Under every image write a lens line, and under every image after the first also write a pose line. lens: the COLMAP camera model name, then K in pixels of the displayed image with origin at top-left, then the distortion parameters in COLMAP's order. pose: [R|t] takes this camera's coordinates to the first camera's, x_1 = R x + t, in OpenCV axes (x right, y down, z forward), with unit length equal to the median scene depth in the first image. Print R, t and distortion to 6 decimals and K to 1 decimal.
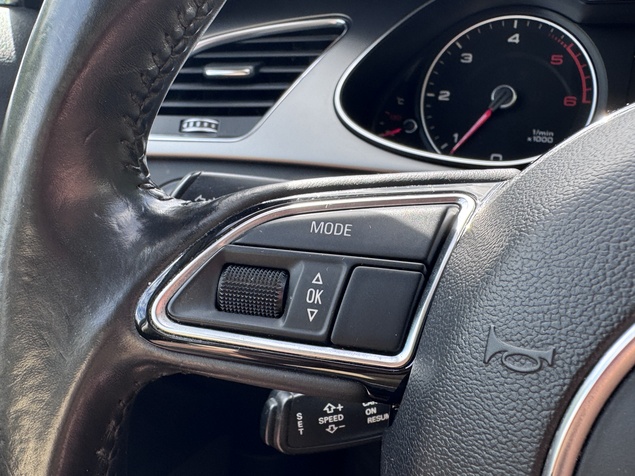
lens RADIAL K [[609.0, 0, 317.9], [0, 609.0, 238.0], [0, 0, 1]] dist [0.003153, 0.000000]
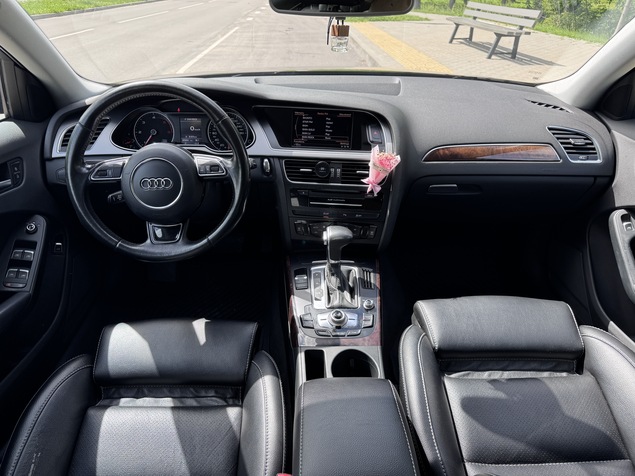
lens RADIAL K [[449.0, 0, 317.3], [0, 449.0, 235.1], [0, 0, 1]] dist [-0.006432, -0.003376]
pose [[0.915316, -0.181733, 0.359402, 0.106192], [0.130636, 0.978123, 0.161892, 0.133547], [-0.380960, -0.101231, 0.919033, -2.732033]]
